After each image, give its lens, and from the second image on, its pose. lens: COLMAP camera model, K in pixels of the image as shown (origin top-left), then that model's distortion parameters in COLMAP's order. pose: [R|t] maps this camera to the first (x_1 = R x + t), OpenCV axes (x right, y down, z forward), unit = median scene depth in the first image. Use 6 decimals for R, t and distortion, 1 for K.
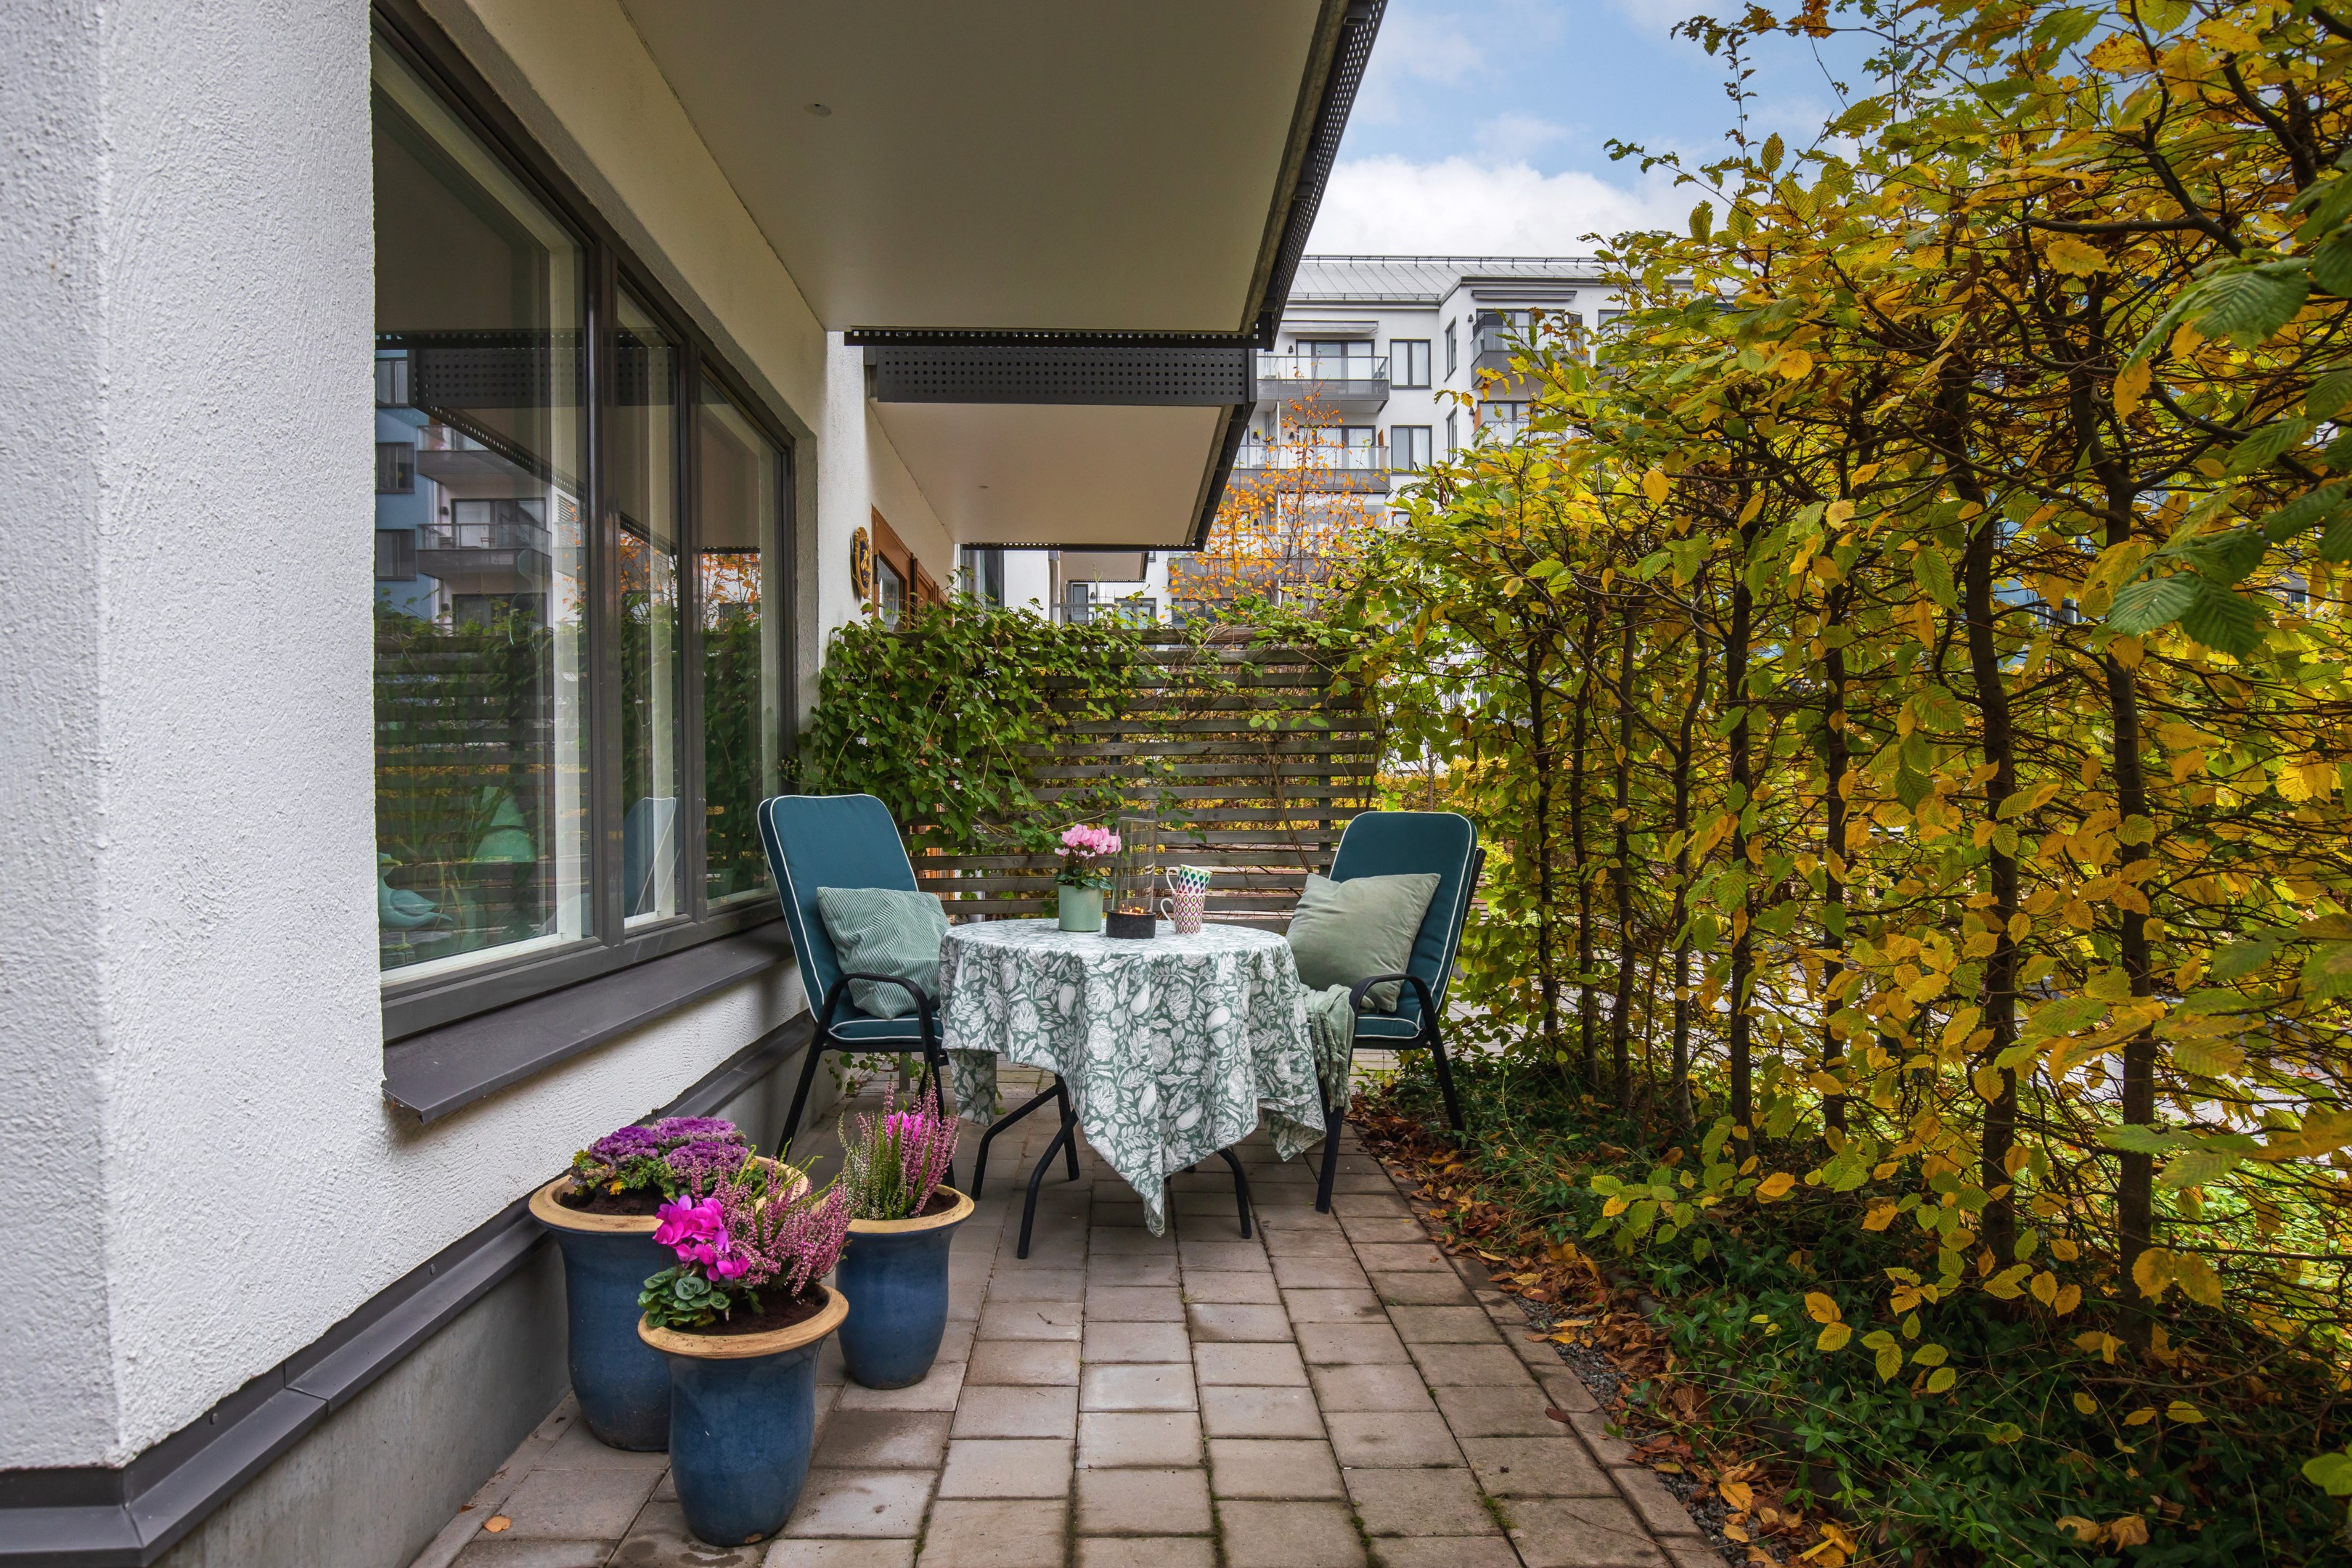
lens RADIAL K [[1396.8, 0, 1173.6], [0, 1396.8, 797.1], [0, 0, 1]] dist [-0.000173, 0.000864]
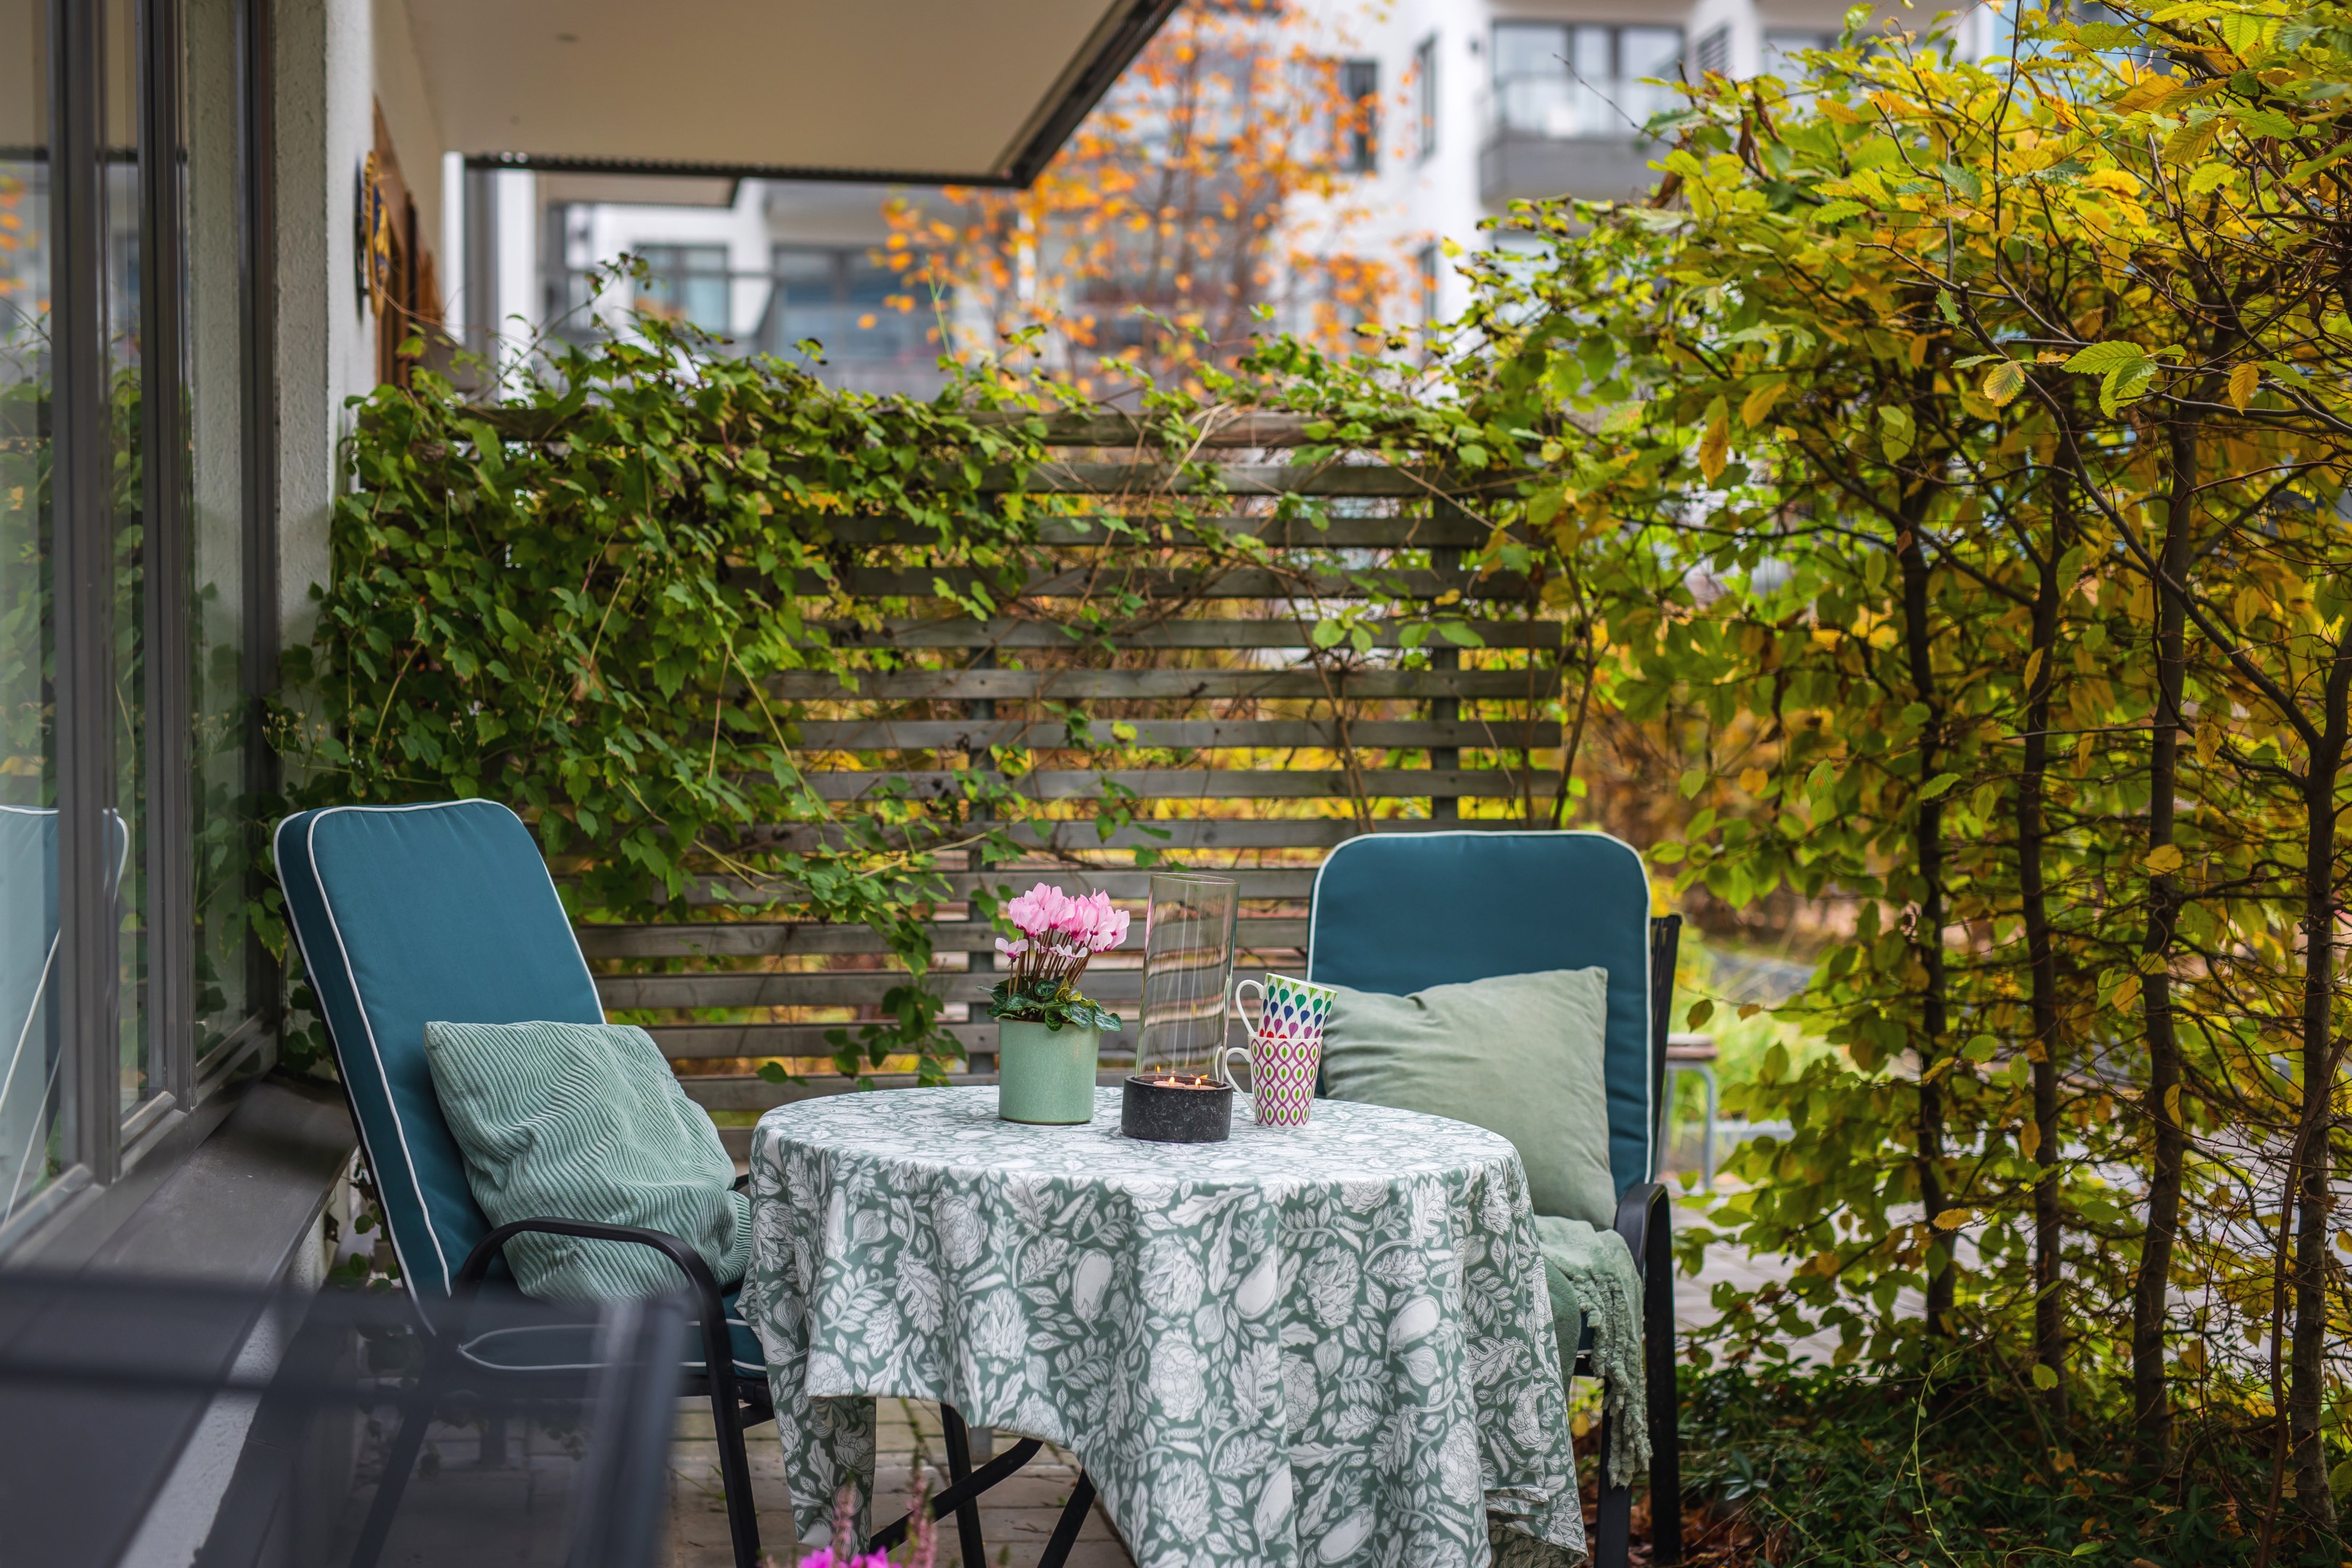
lens RADIAL K [[3304.6, 0, 1176.0], [0, 3304.6, 784.0], [0, 0, 1]] dist [0.011452, 0.029167]
pose [[0.990802, 0.007575, 0.135108, -0.168649], [-0.010753, 0.999682, 0.022809, -0.037053], [-0.134892, -0.024052, 0.990568, -0.057217]]
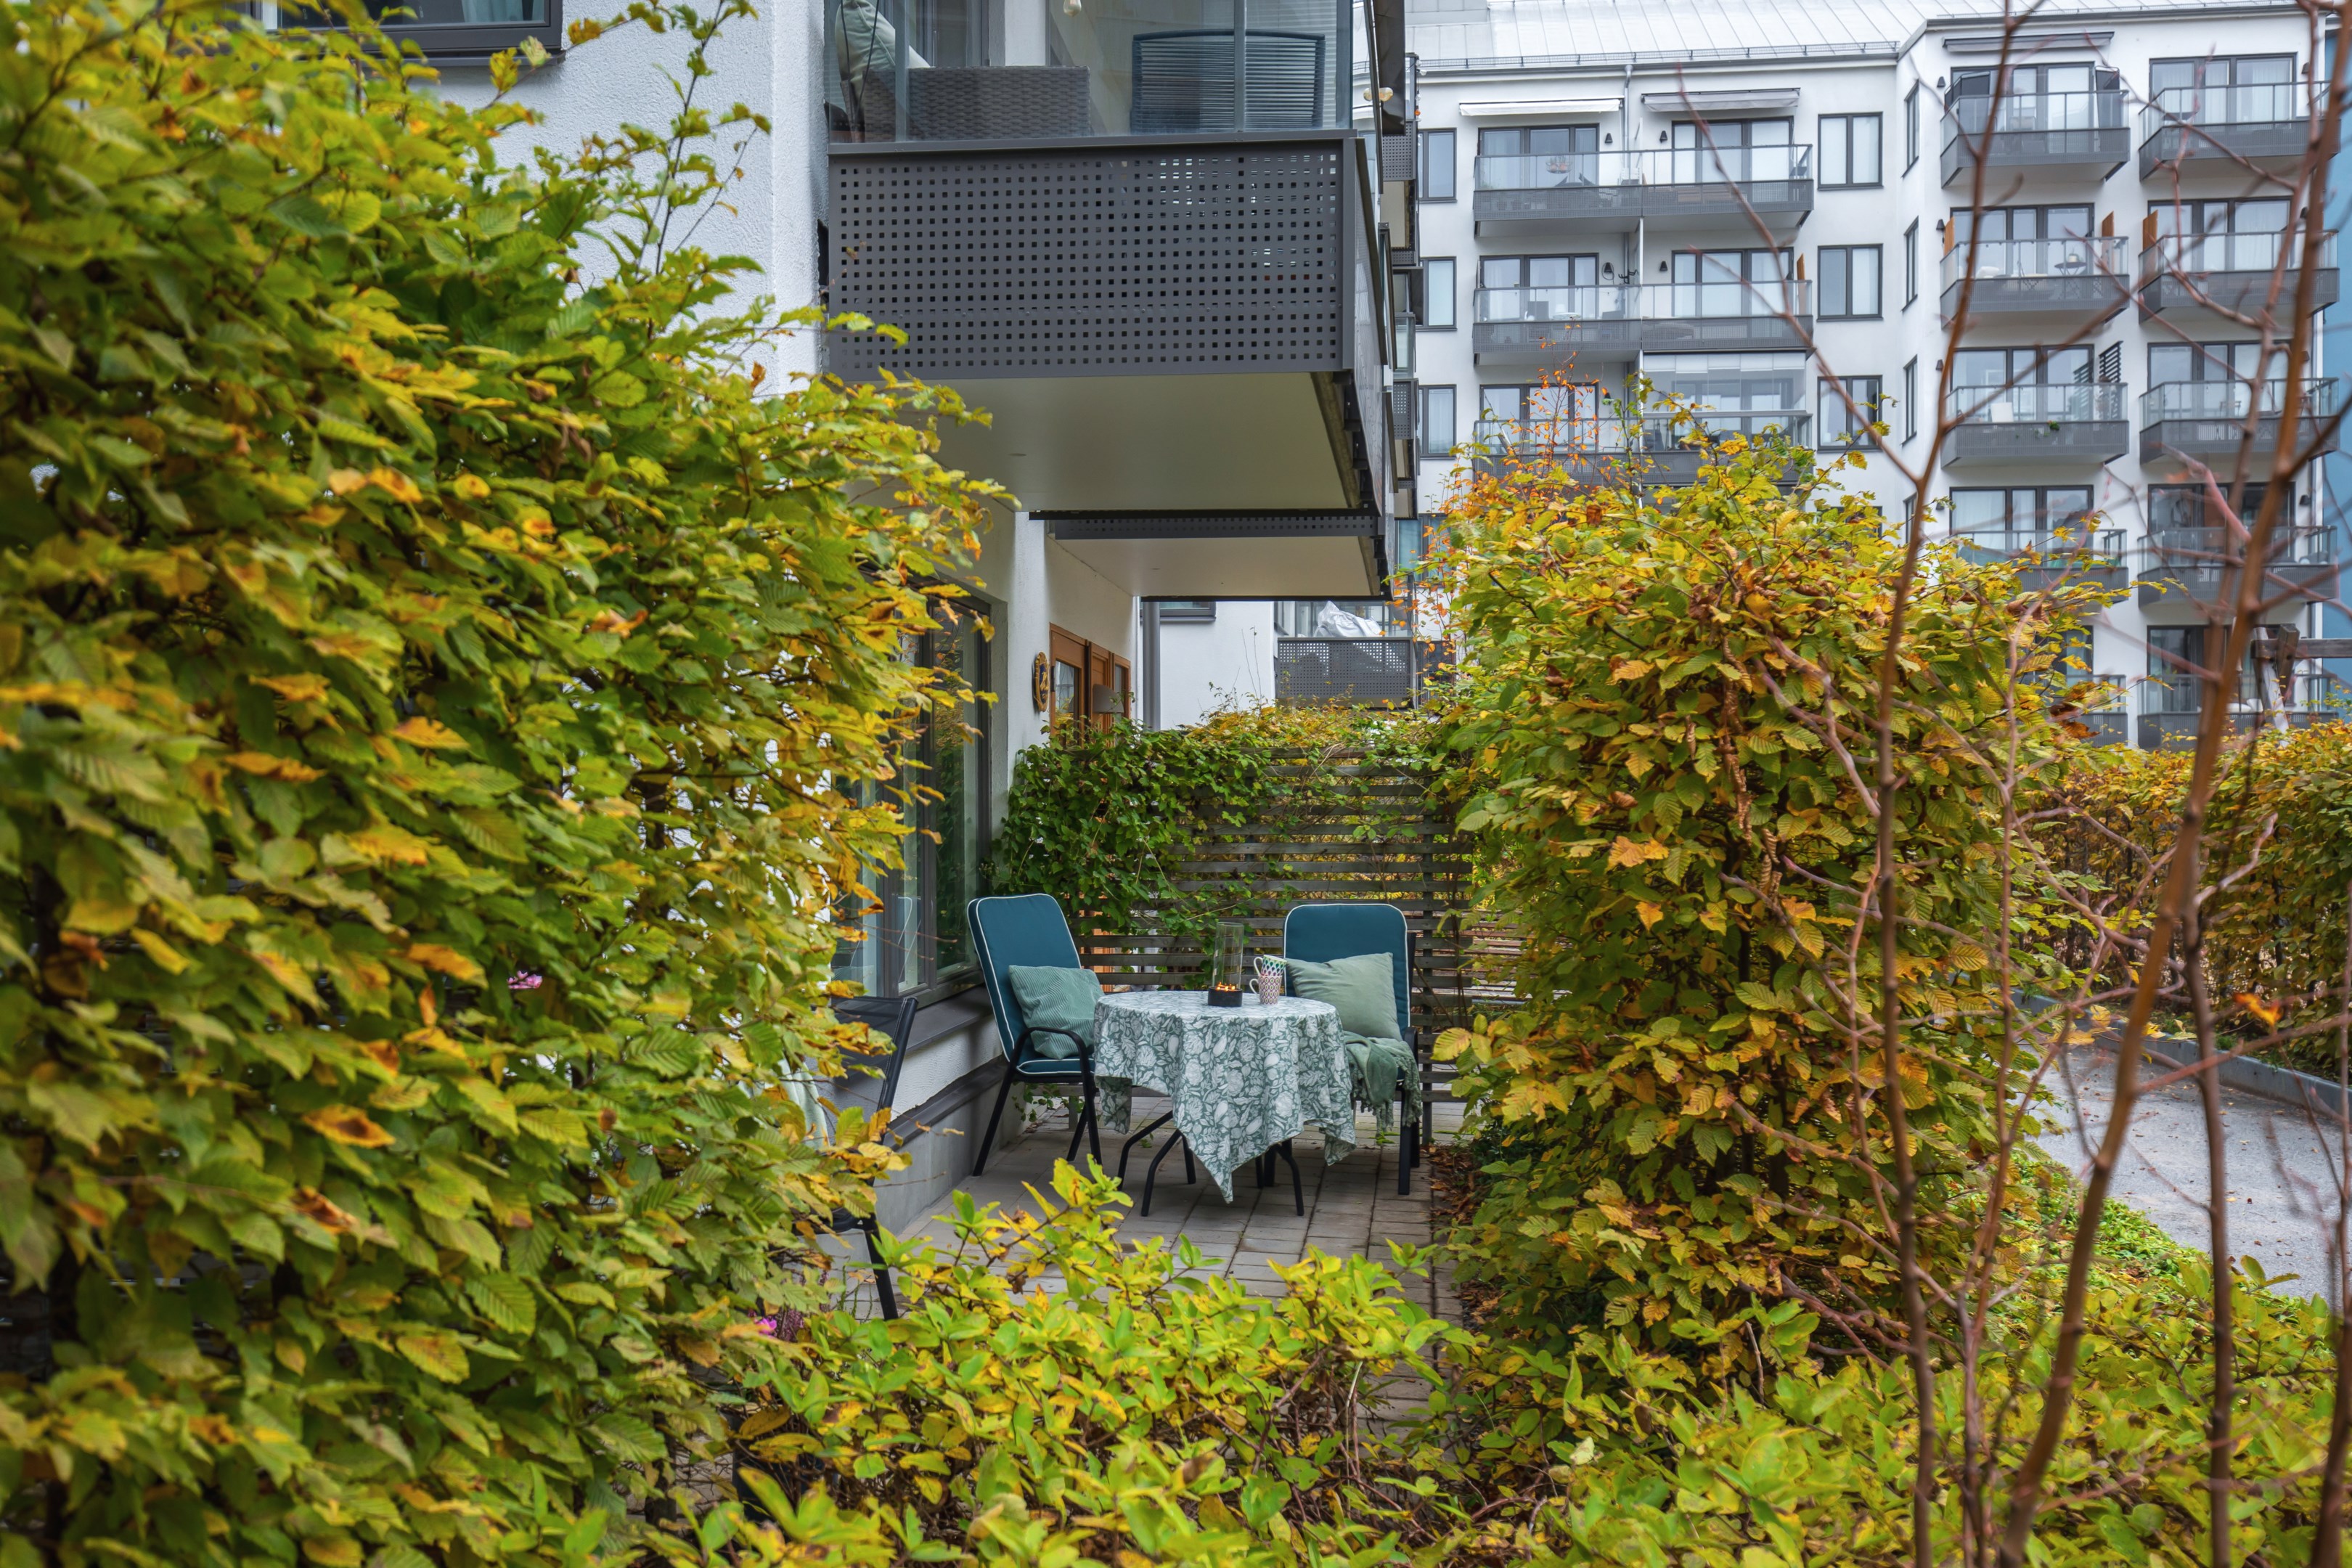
lens RADIAL K [[2240.0, 0, 1176.0], [0, 2240.0, 784.0], [0, 0, 1]] dist [0.029656, 0.008279]
pose [[0.988154, 0.007715, -0.153272, 0.259161], [-0.007711, 0.999970, 0.000625, -0.123244], [0.153272, 0.000564, 0.988184, -1.227189]]
